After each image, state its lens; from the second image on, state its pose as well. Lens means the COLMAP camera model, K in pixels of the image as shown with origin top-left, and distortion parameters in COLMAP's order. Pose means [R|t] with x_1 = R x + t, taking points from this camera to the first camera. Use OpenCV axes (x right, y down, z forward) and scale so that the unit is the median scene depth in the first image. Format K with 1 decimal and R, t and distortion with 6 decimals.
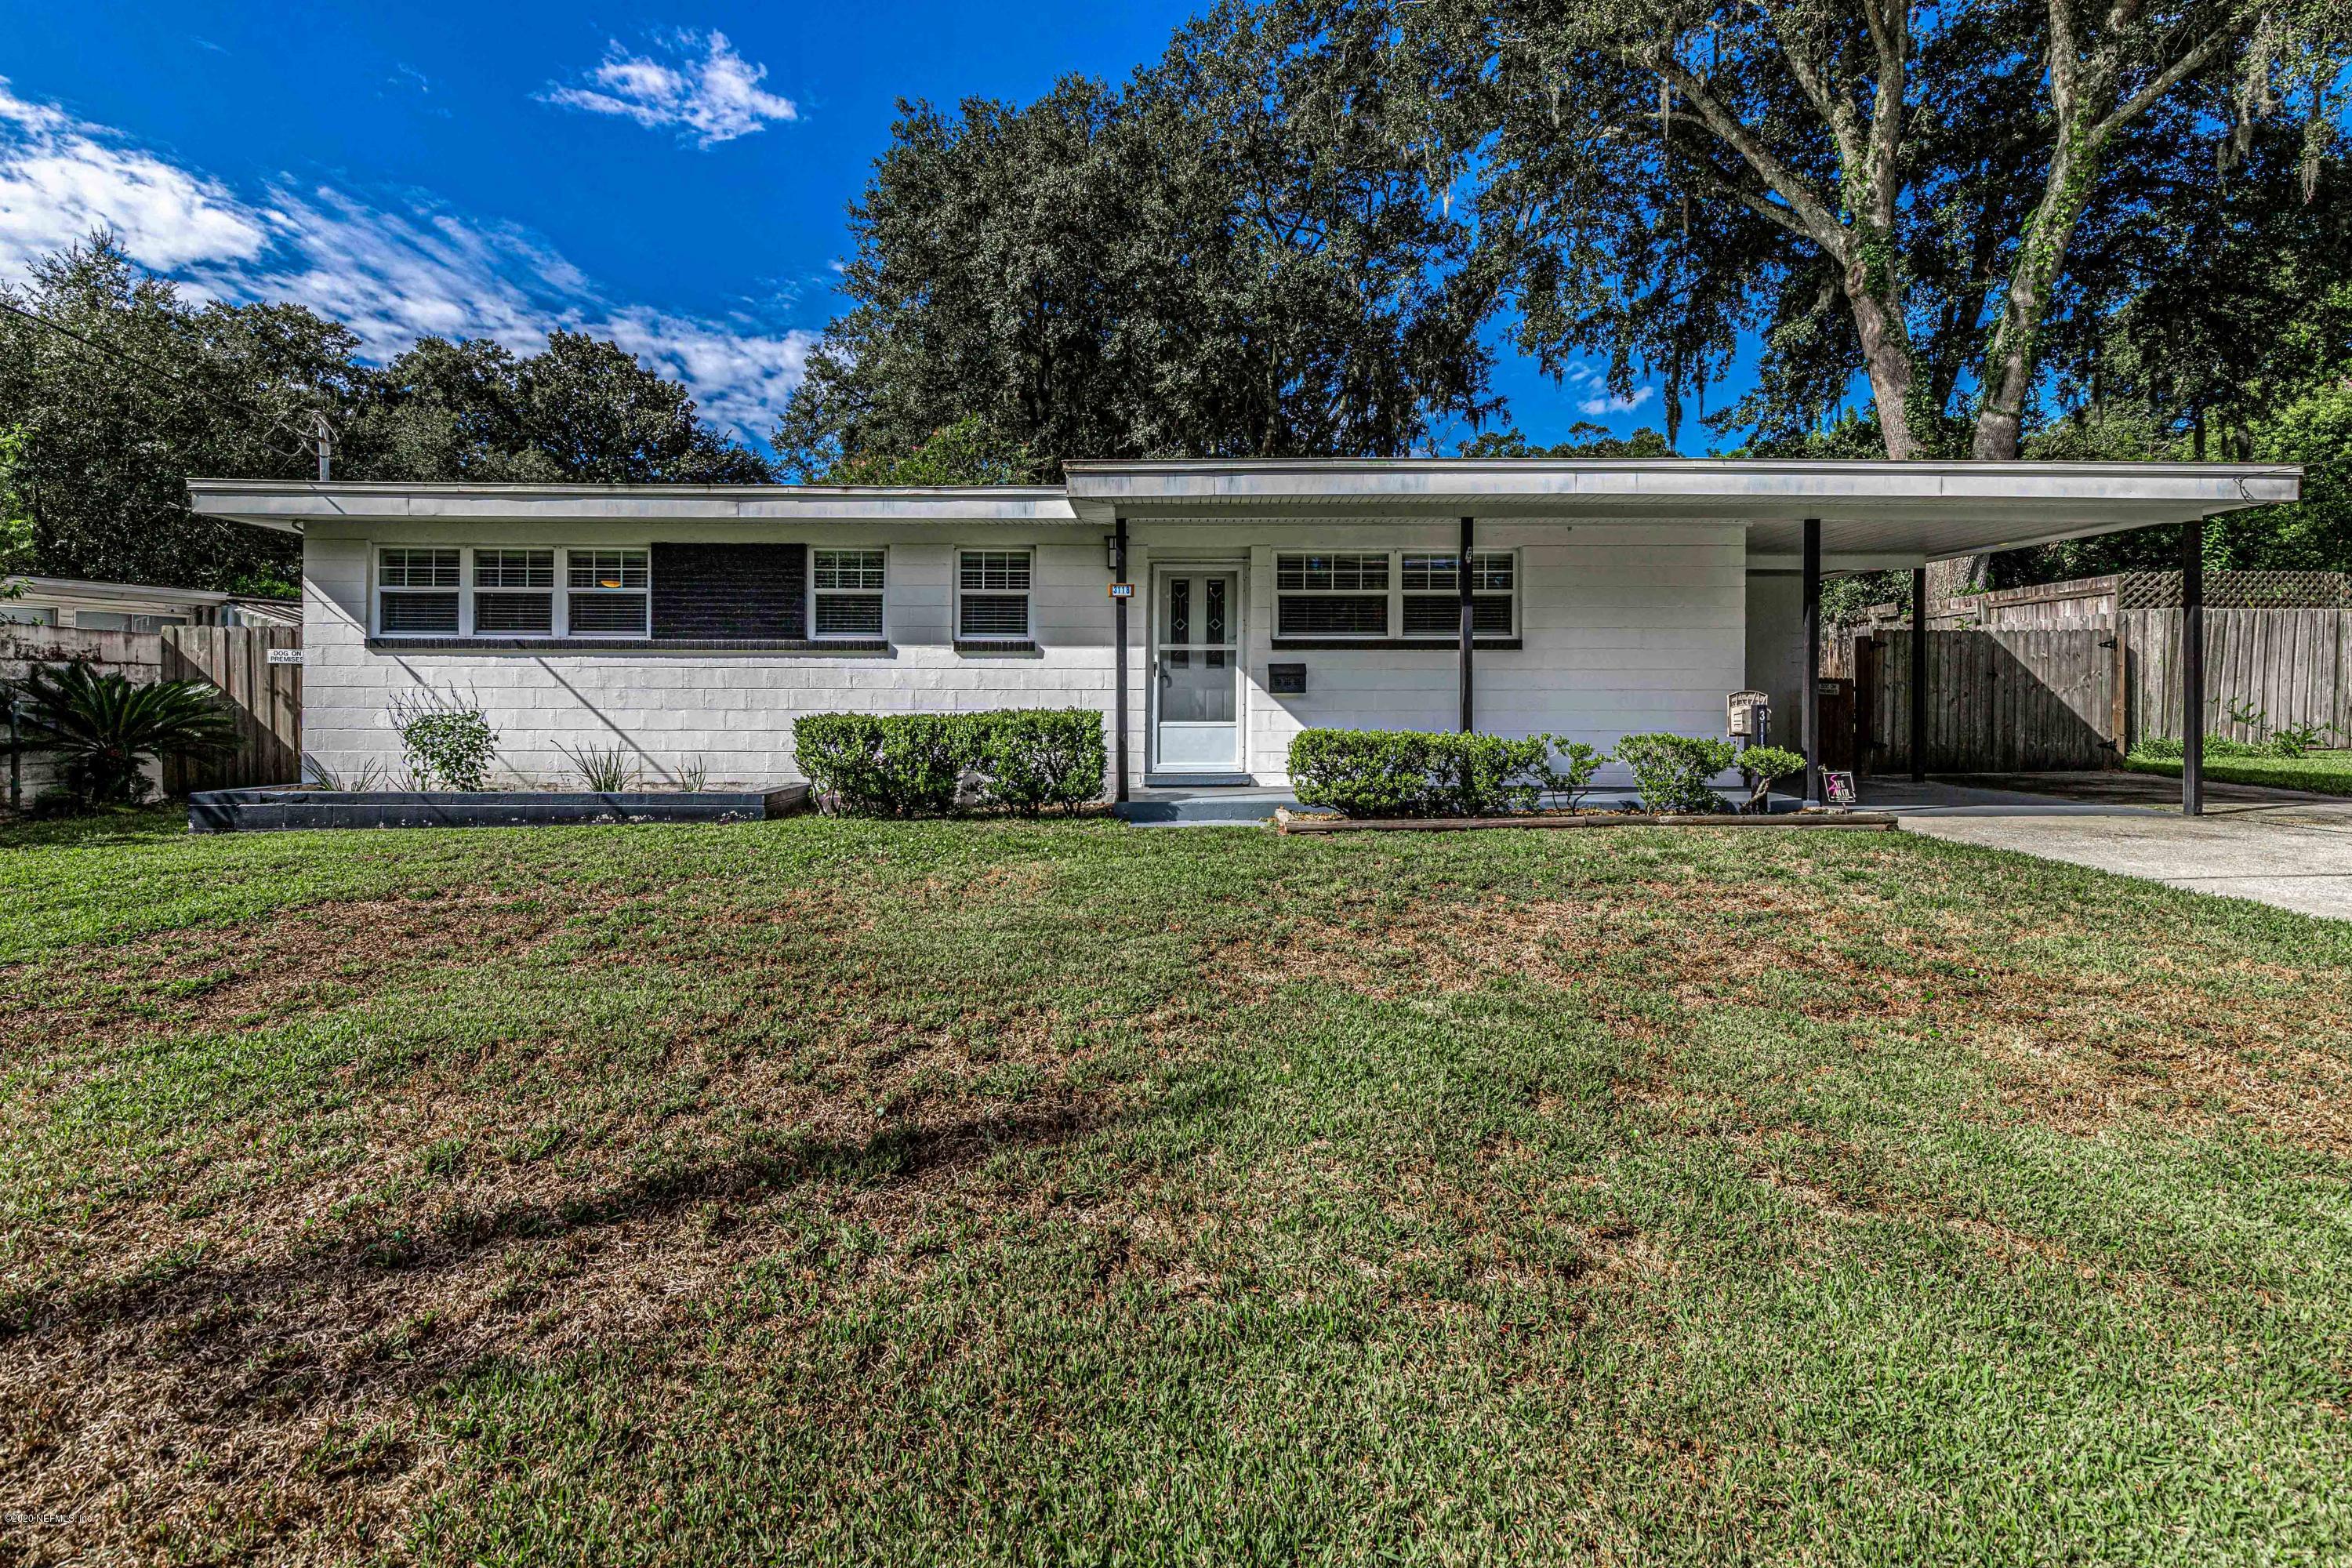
lens RADIAL K [[1128.1, 0, 1238.5], [0, 1128.1, 706.4], [0, 0, 1]] dist [0.002956, -0.000156]
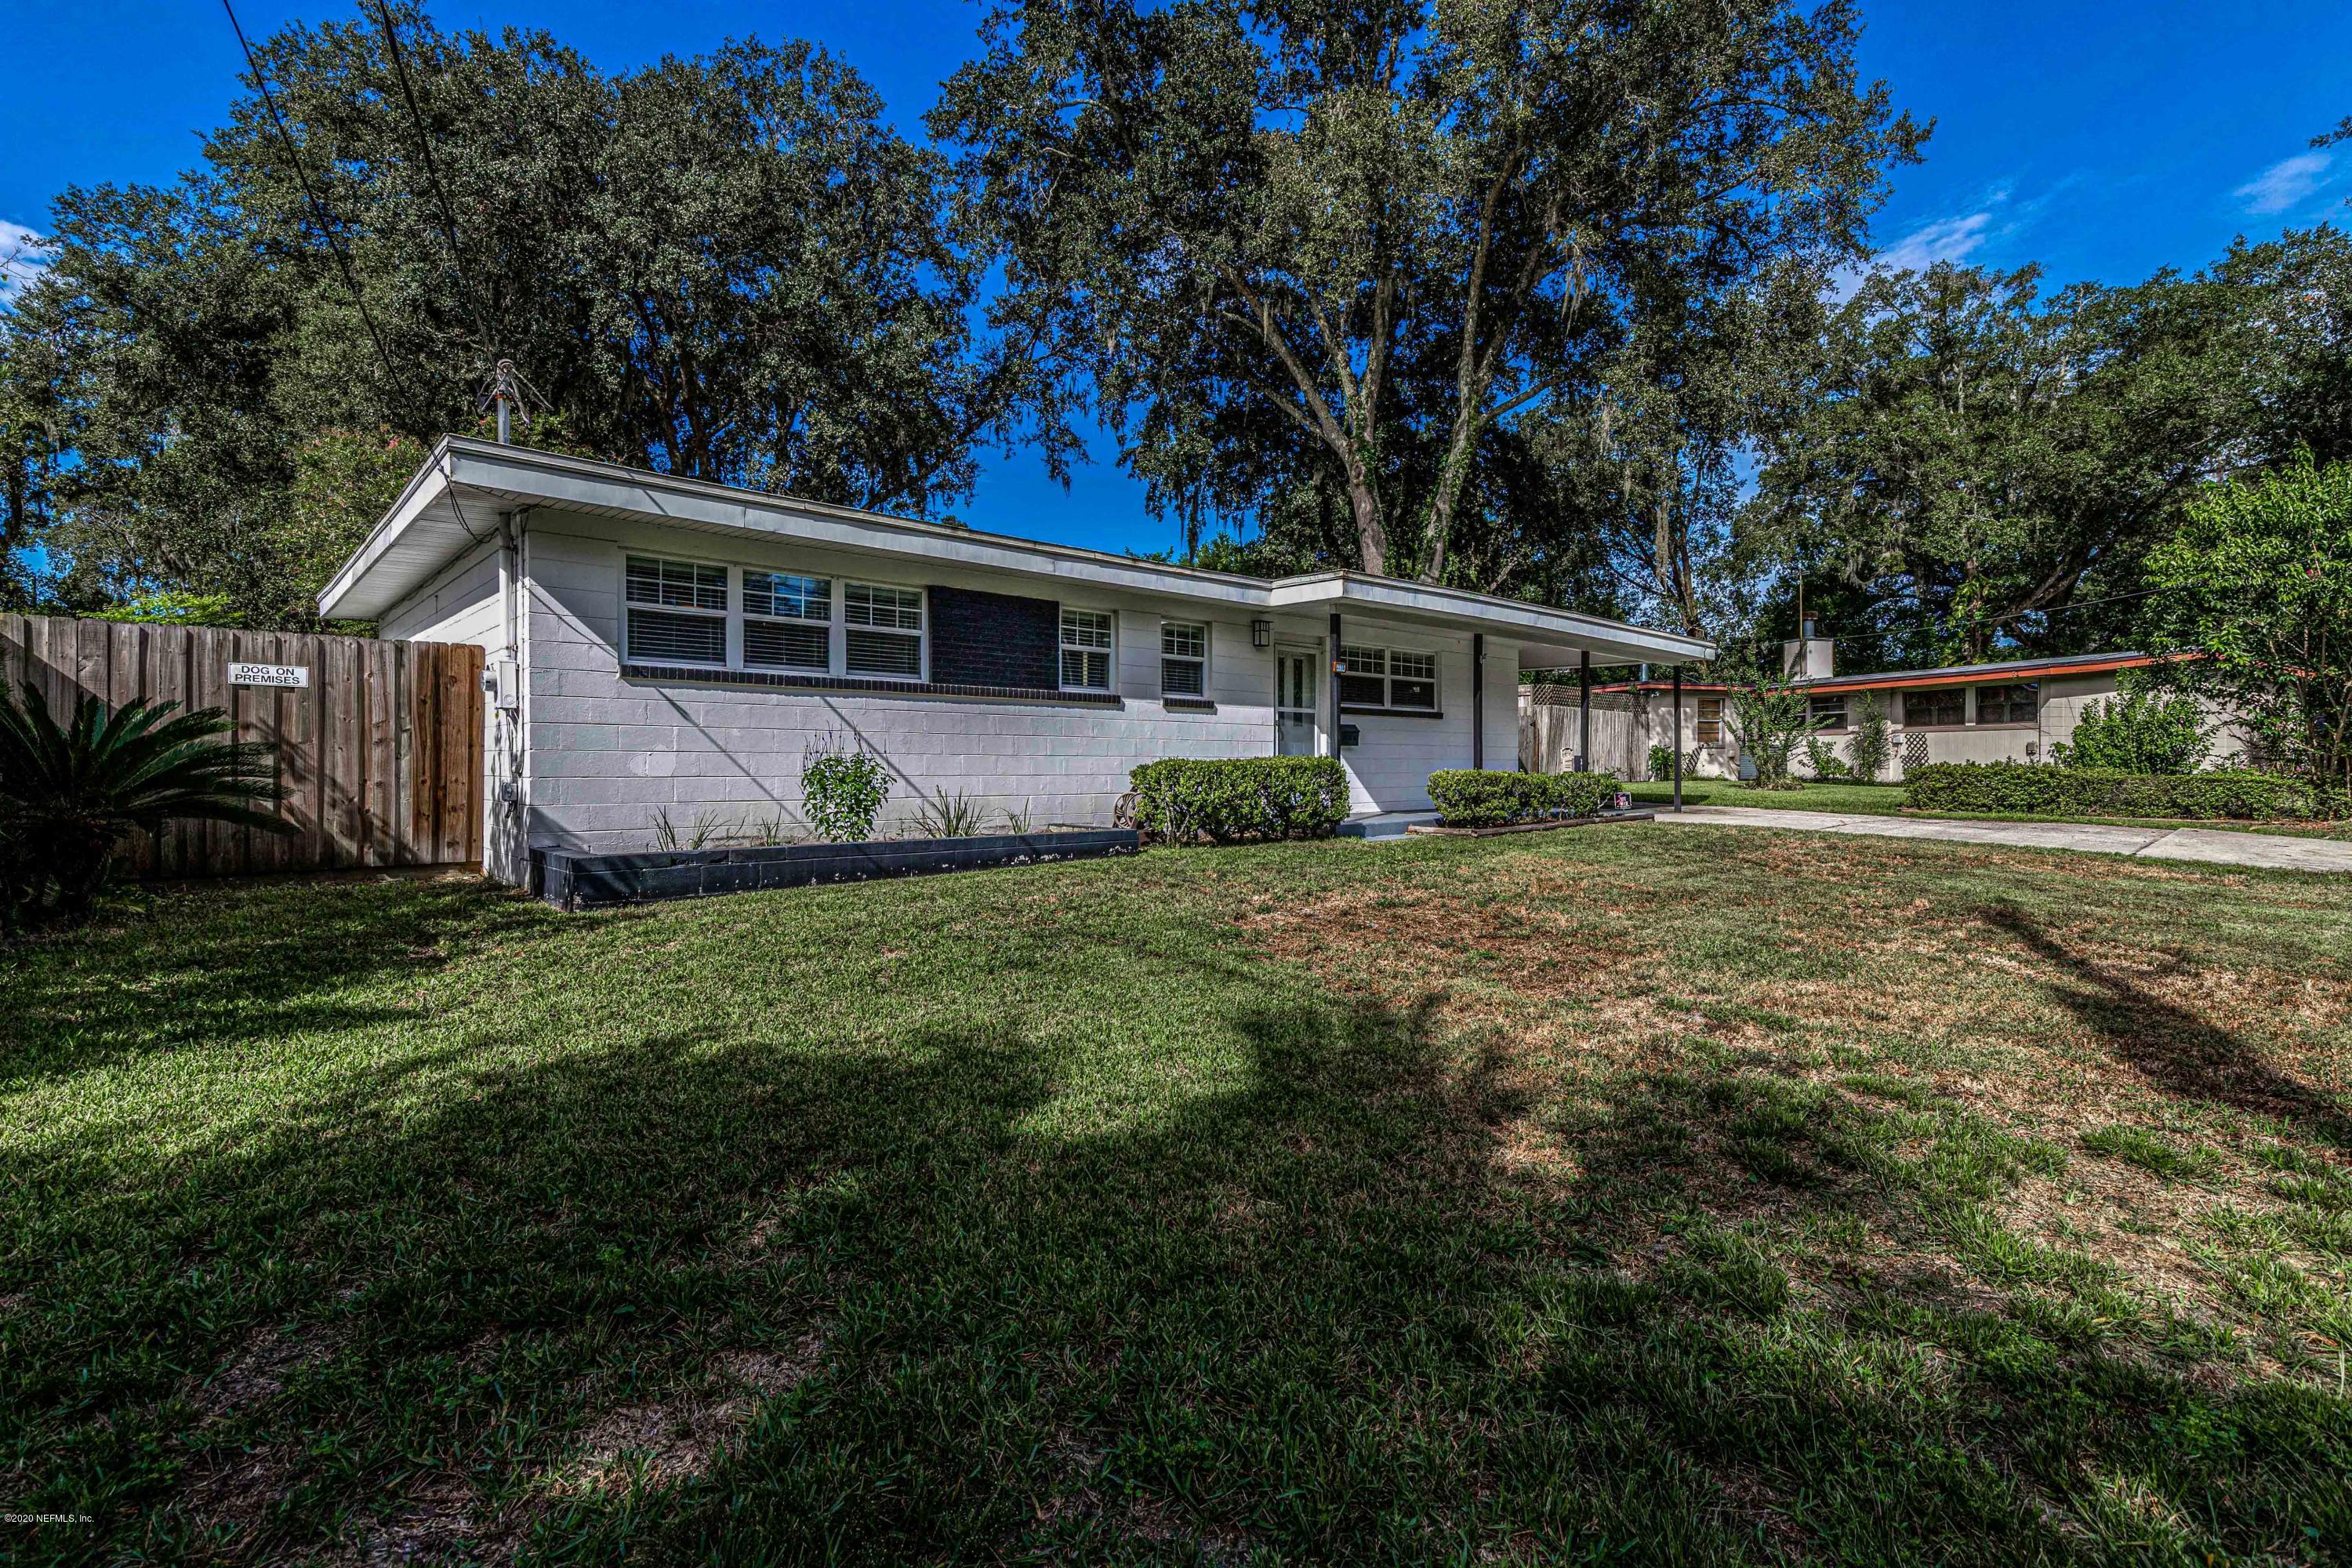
lens RADIAL K [[1086.1, 0, 1206.4], [0, 1086.1, 768.0], [0, 0, 1]] dist [0.000553, -0.000646]
pose [[0.731180, -0.002193, 0.682181, -0.984609], [-0.001302, 0.999989, 0.004610, 0.009671], [-0.682183, -0.004259, 0.731169, 0.143531]]
